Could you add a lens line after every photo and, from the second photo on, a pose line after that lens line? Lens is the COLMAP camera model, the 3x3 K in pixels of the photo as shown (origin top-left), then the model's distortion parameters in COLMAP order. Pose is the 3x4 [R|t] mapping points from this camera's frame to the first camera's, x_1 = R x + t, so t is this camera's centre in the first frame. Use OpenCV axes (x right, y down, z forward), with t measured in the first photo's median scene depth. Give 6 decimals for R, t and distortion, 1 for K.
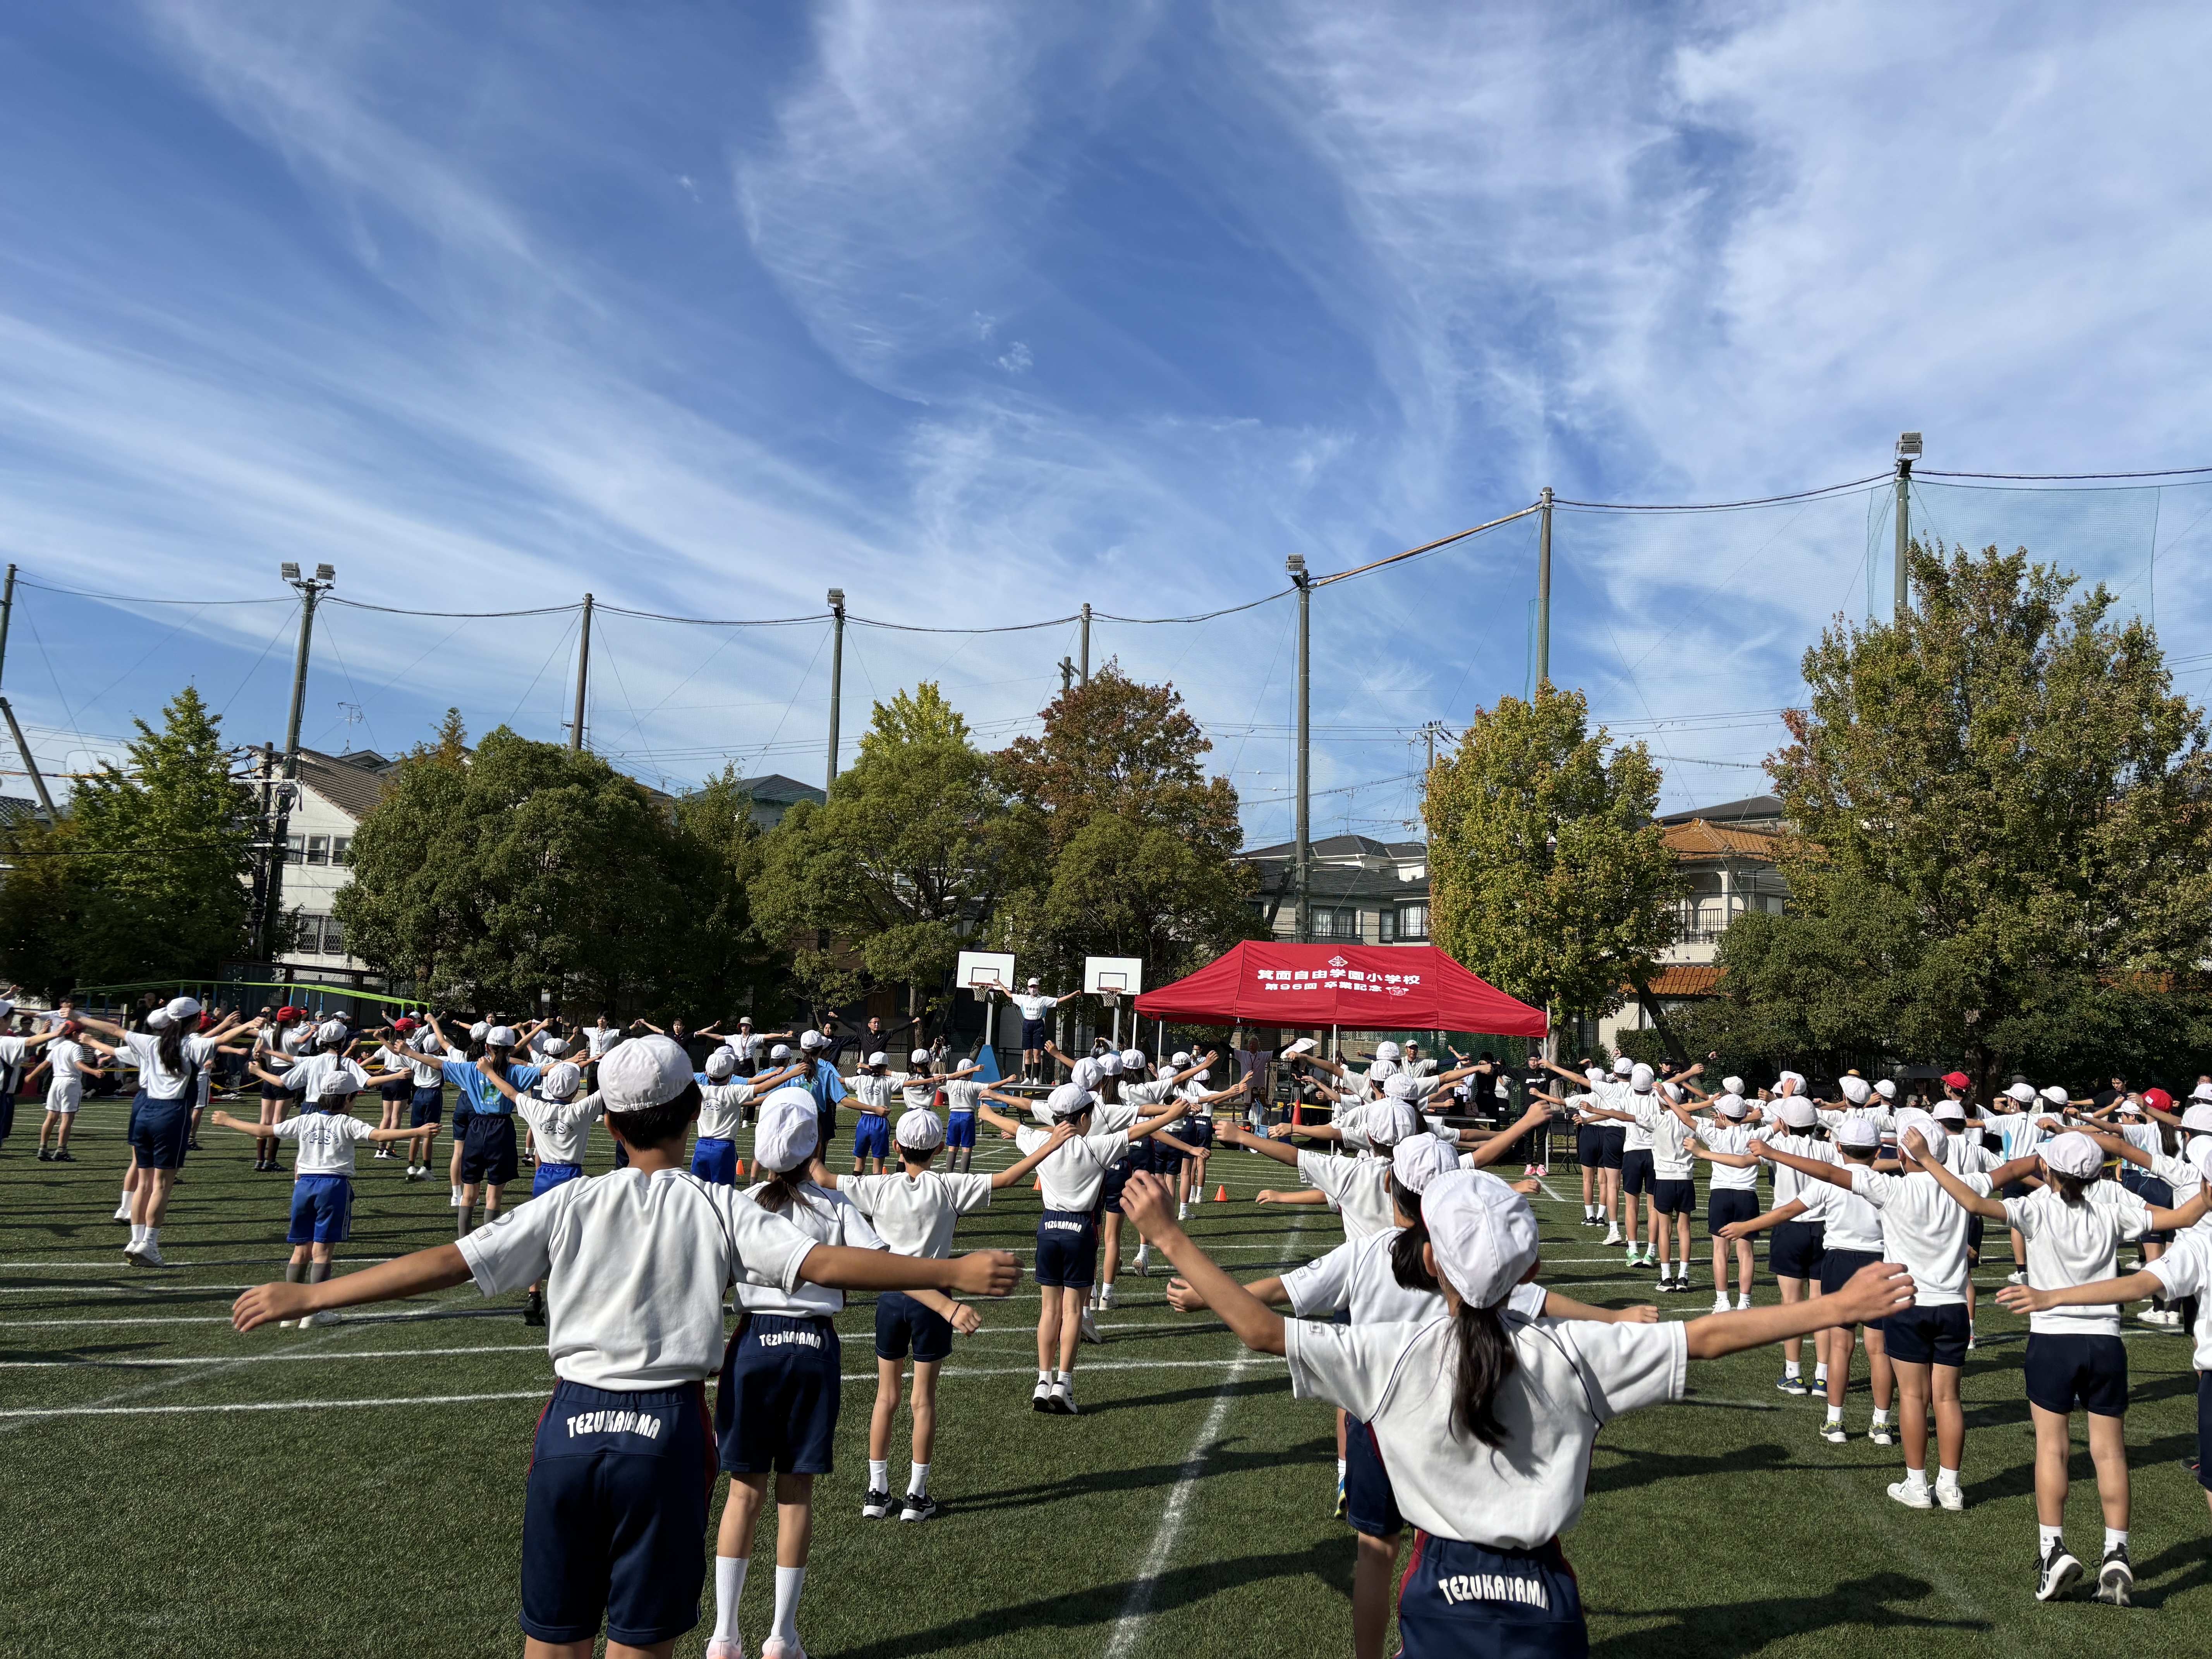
lens RADIAL K [[1752.6, 0, 1106.0], [0, 1752.6, 829.5], [0, 0, 1]] dist [0.001269, 0.000108]
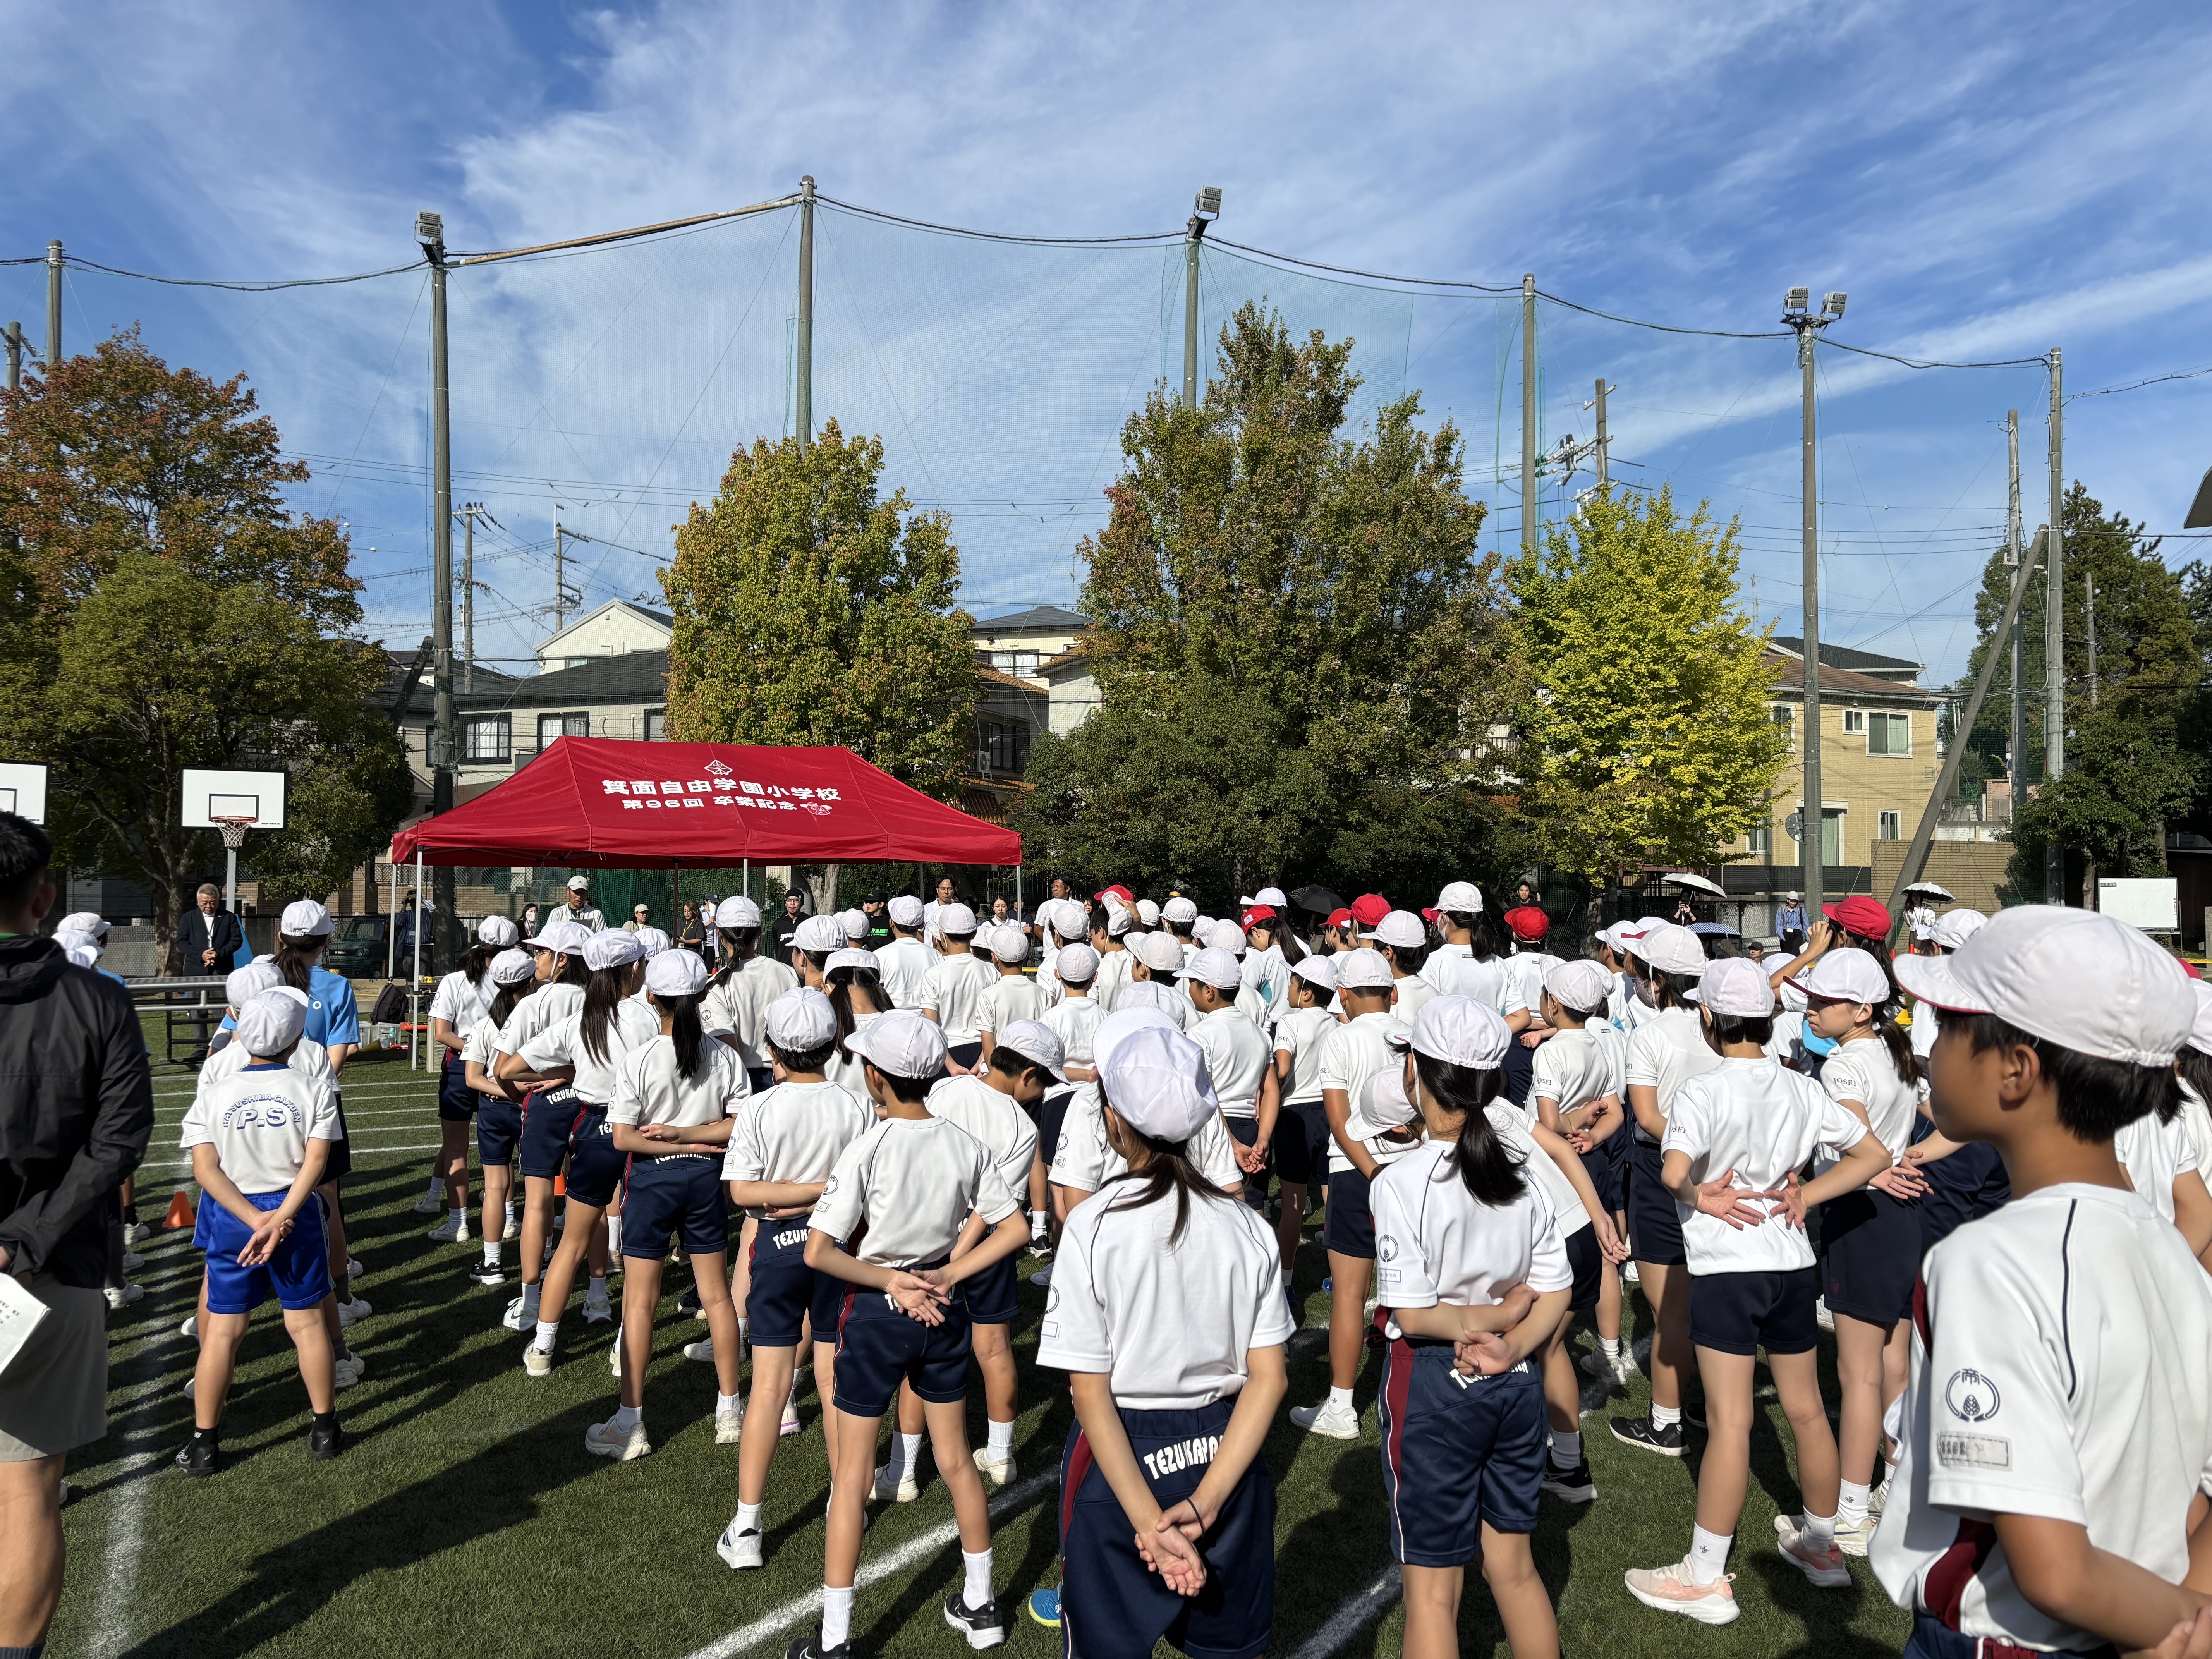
lens RADIAL K [[1752.6, 0, 1106.0], [0, 1752.6, 829.5], [0, 0, 1]] dist [0.001269, 0.000108]
pose [[0.797265, -0.015672, 0.603426, -0.129554], [-0.038254, 0.996342, 0.076420, 0.033701], [-0.602416, -0.084011, 0.793749, 0.298314]]
